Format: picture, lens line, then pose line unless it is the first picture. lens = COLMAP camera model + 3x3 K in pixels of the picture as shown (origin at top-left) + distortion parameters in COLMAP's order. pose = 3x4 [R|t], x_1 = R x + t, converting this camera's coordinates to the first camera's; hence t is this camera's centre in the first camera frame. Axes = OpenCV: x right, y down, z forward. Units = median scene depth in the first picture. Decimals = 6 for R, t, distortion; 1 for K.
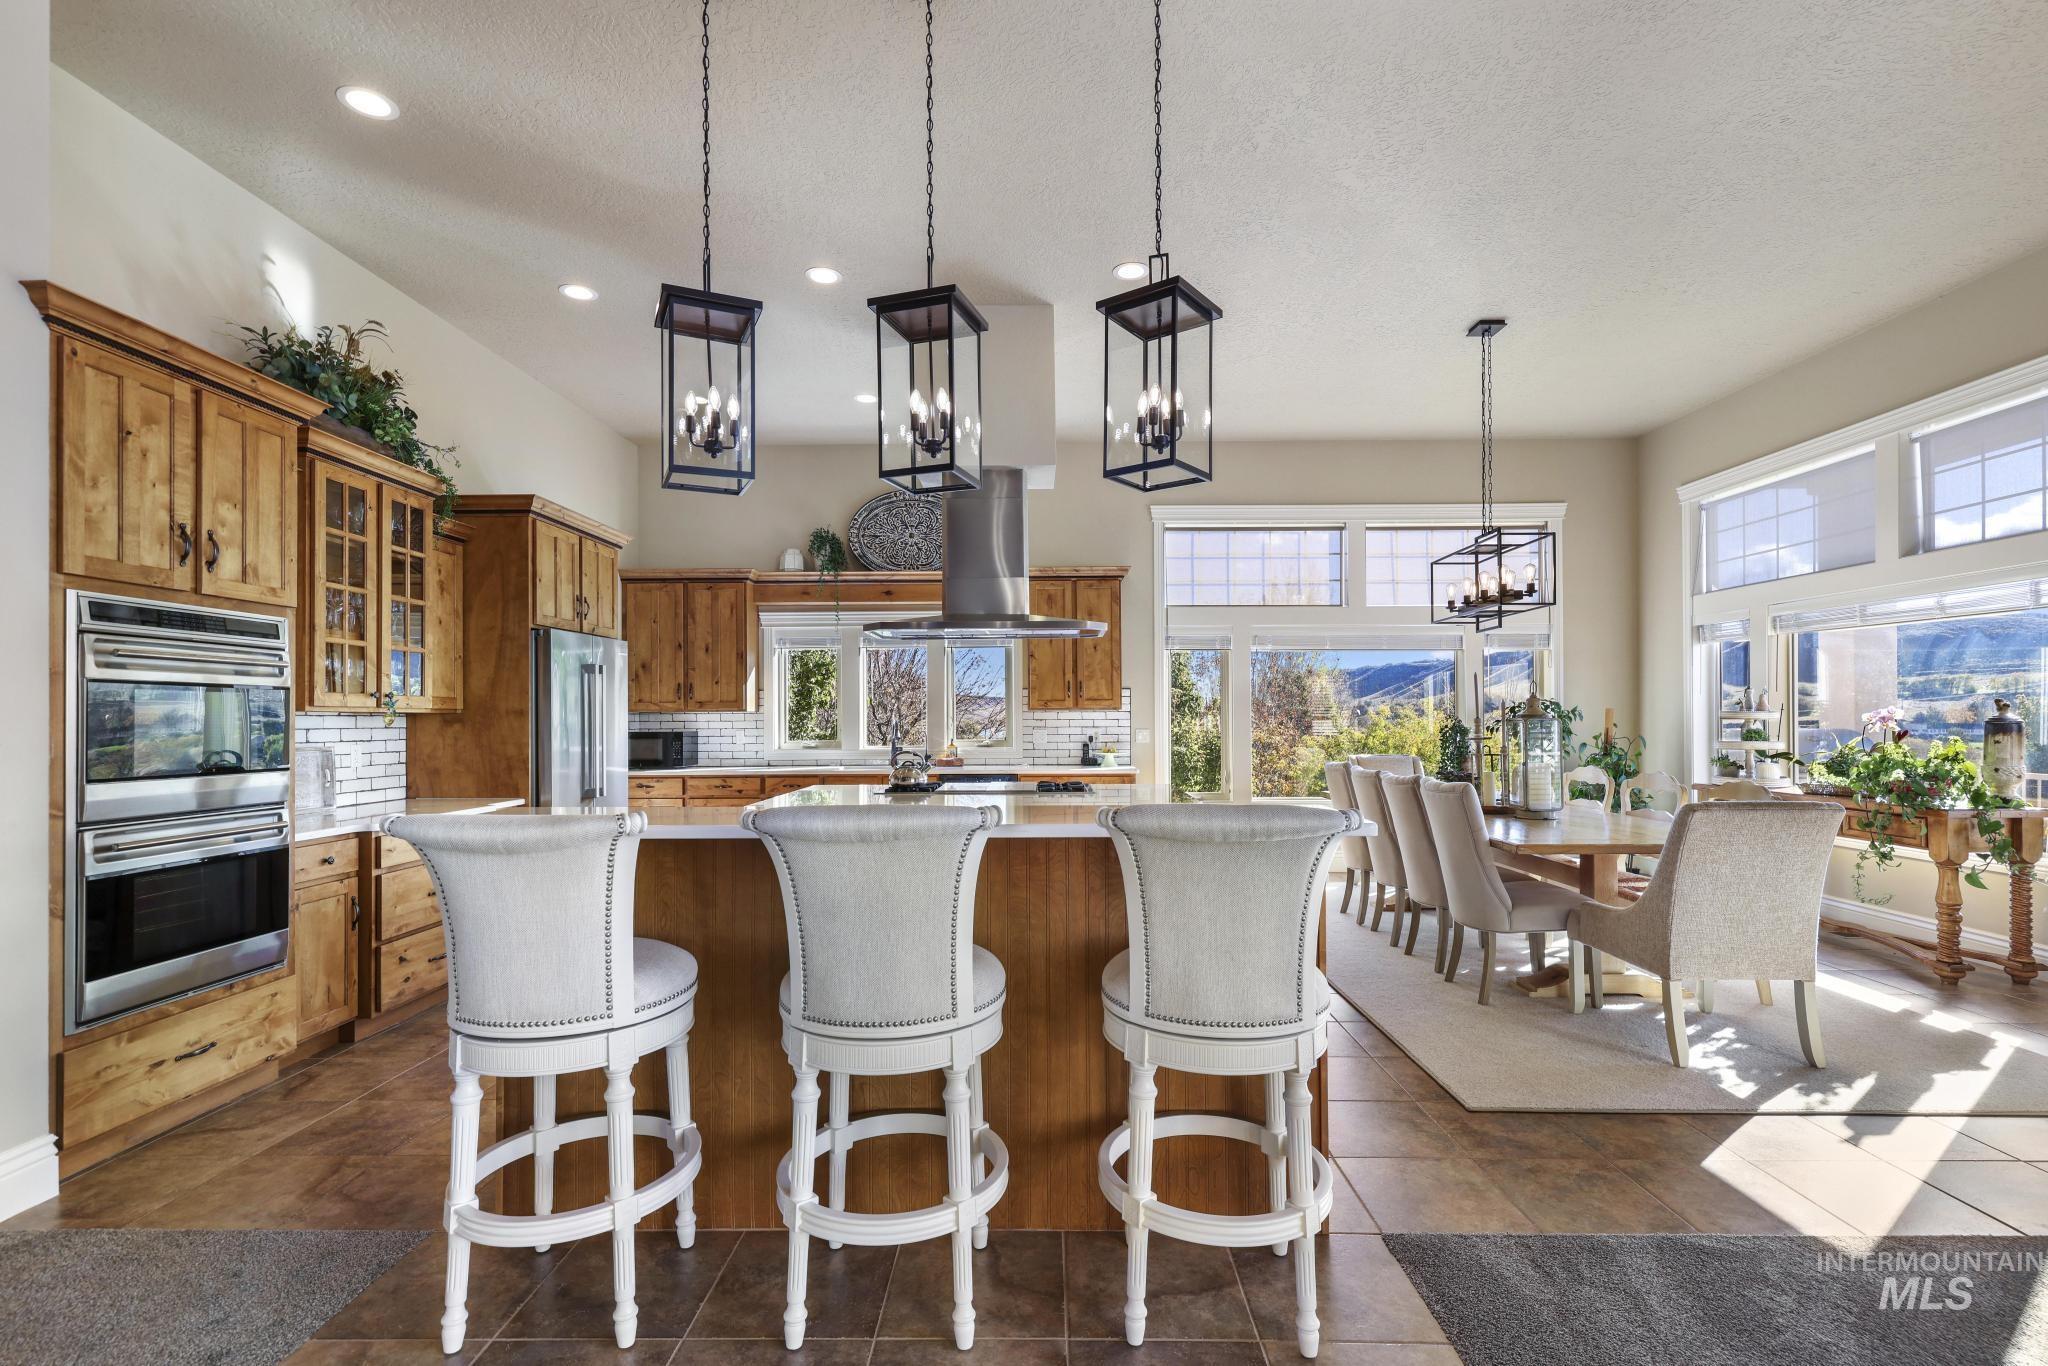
lens RADIAL K [[909.0, 0, 1022.0], [0, 909.0, 711.2], [0, 0, 1]] dist [0.008836, 0.000364]
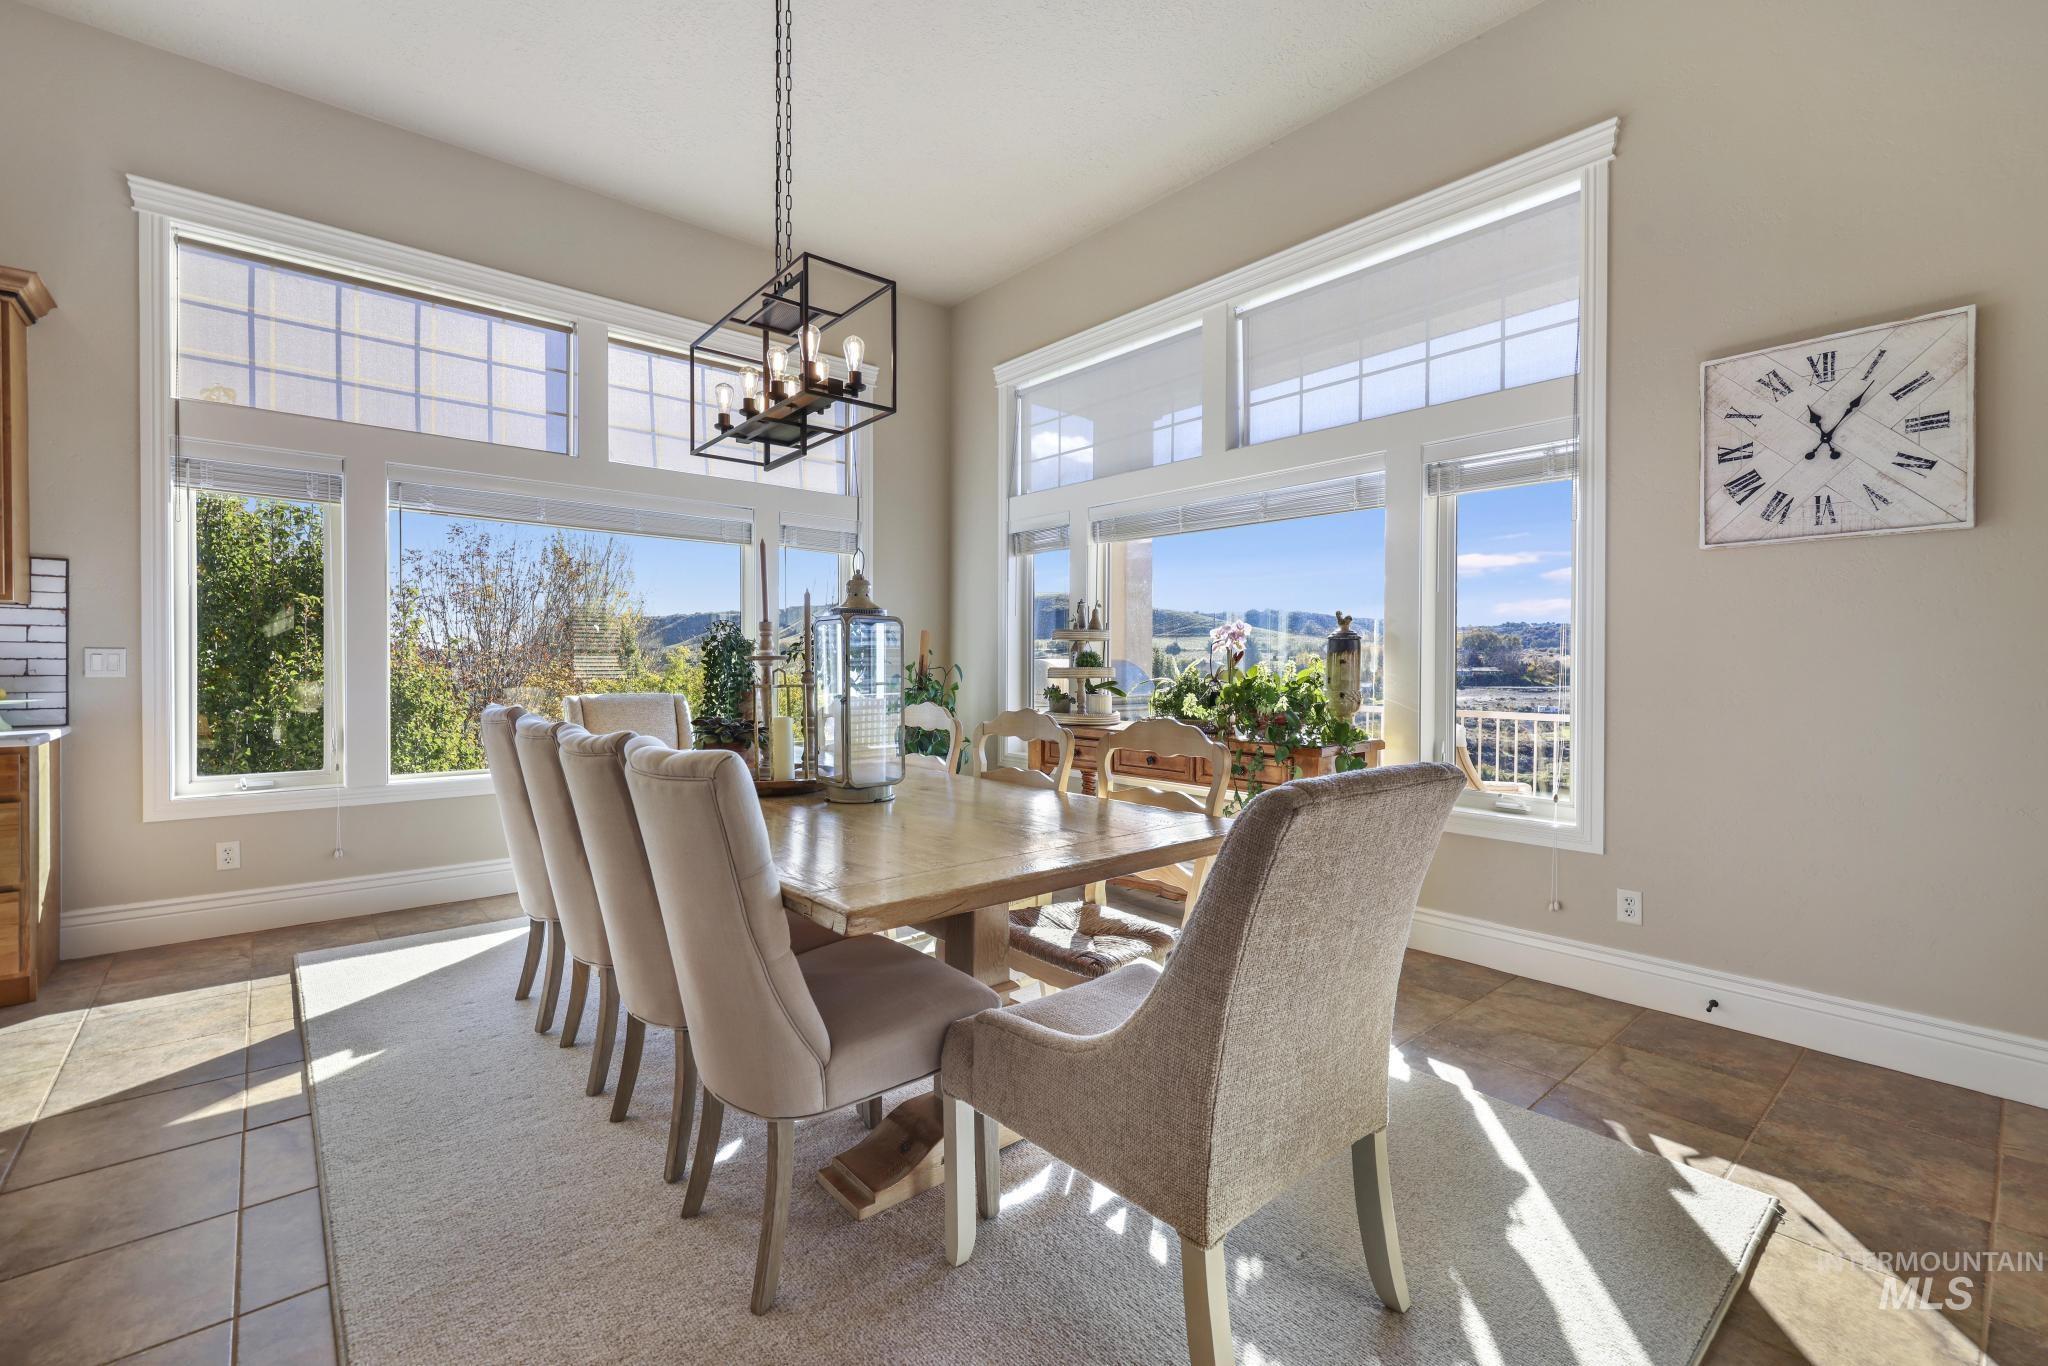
lens RADIAL K [[895.1, 0, 1023.0], [0, 895.1, 668.8], [0, 0, 1]] dist [-0.009279, 0.000238]
pose [[0.742894, 0.002874, 0.669403, 0.271617], [-0.010795, 0.999912, 0.007688, 0.032971], [-0.669322, -0.012938, 0.742860, 0.527750]]
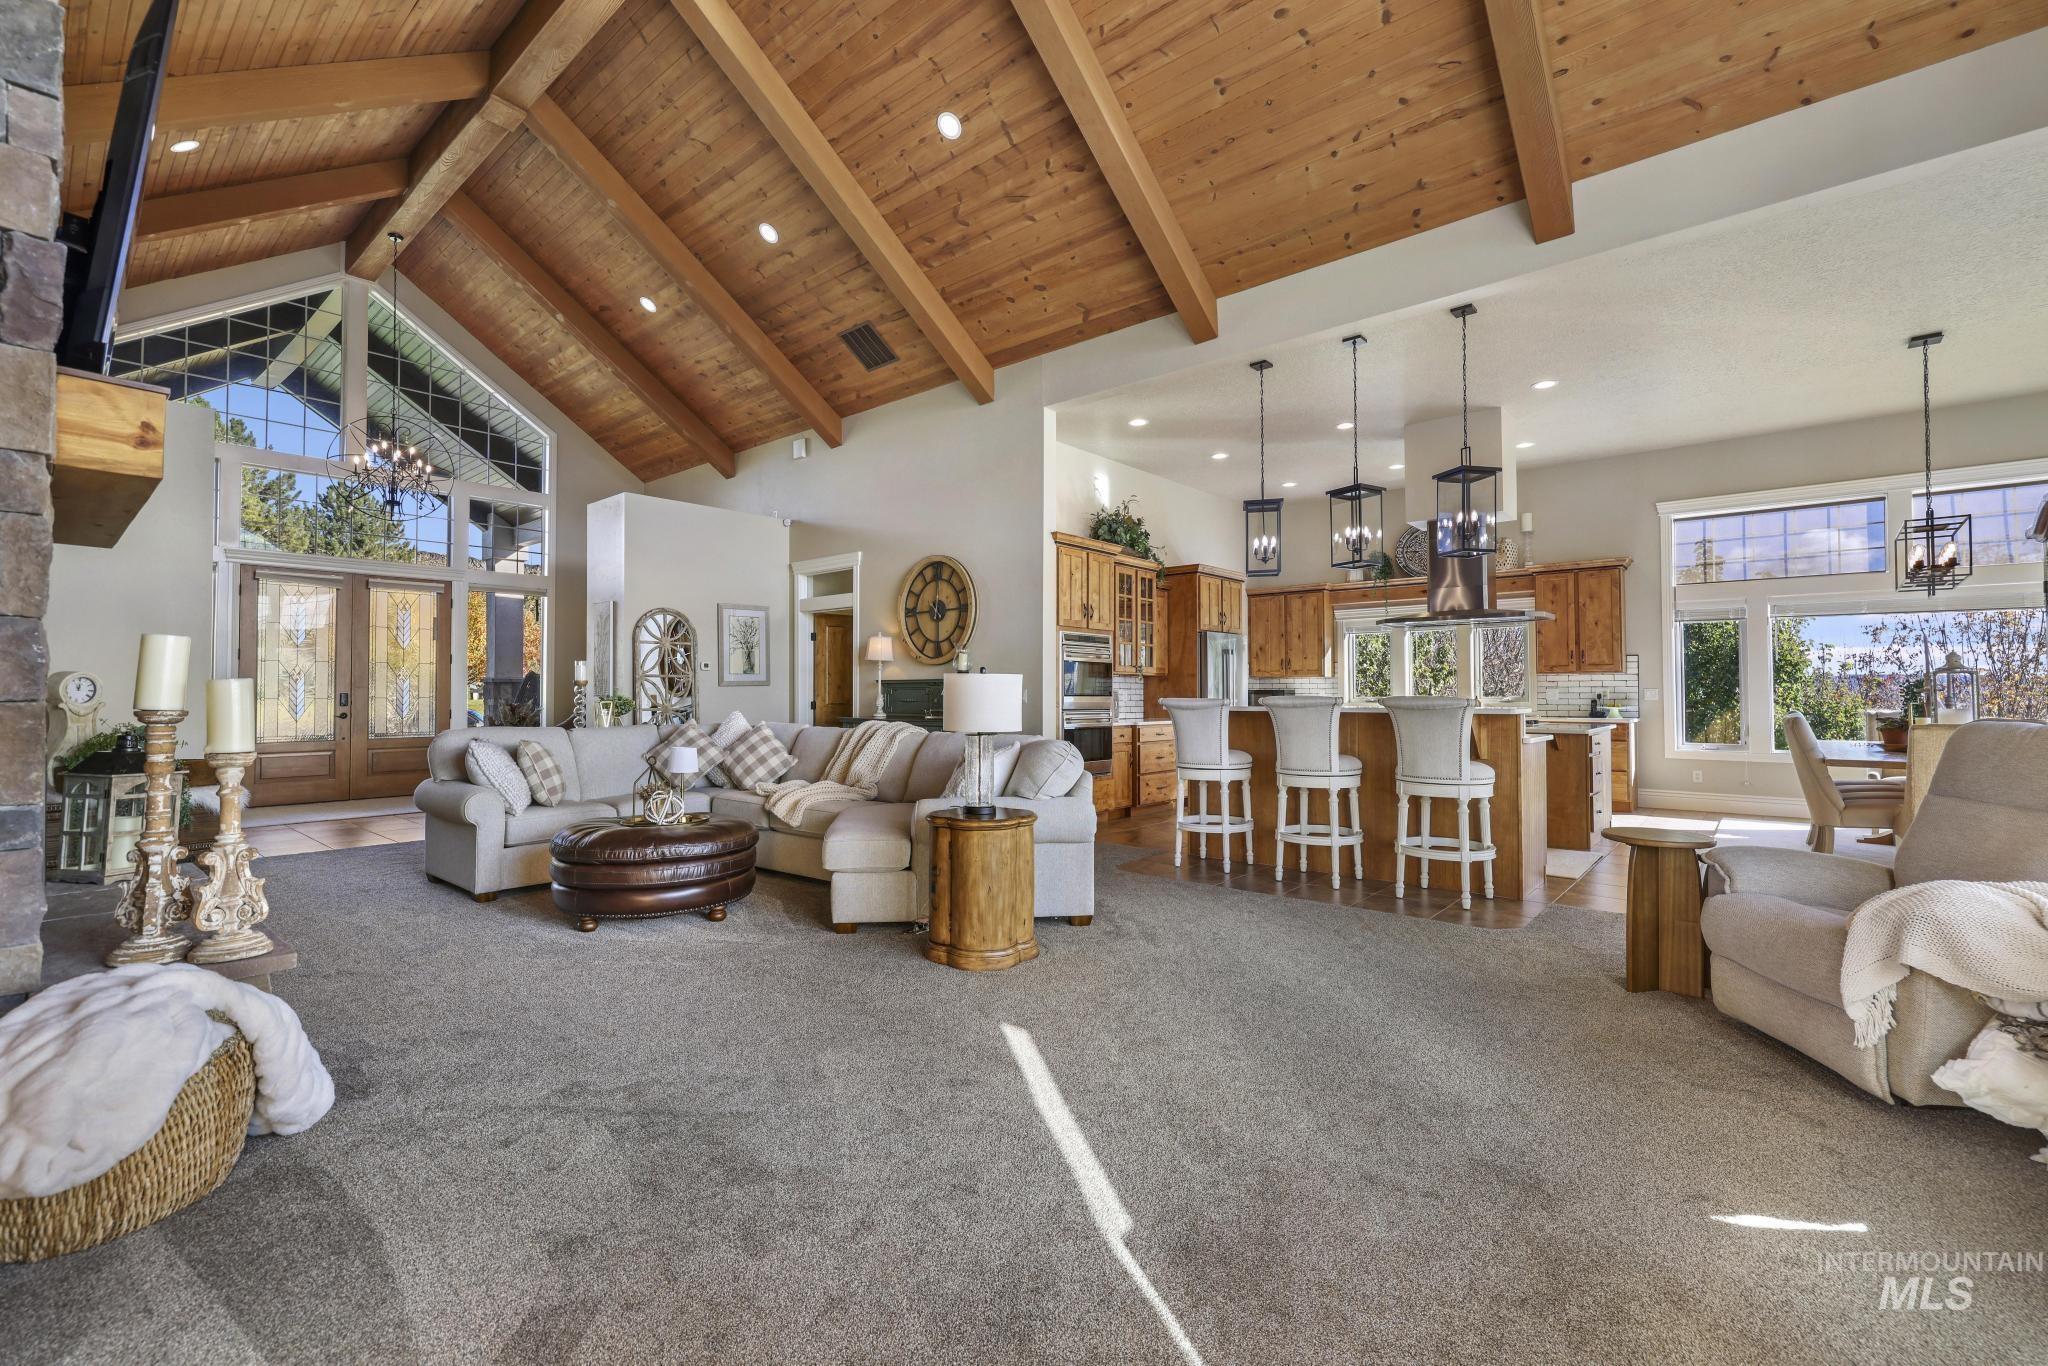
lens RADIAL K [[868.6, 0, 1024.0], [0, 868.6, 683.0], [0, 0, 1]] dist [-0.015449, -0.000131]
pose [[0.770119, -0.005428, -0.637877, 0.336579], [0.001836, 0.999979, -0.006293, 0.027468], [0.637898, 0.003675, 0.770112, -0.626236]]
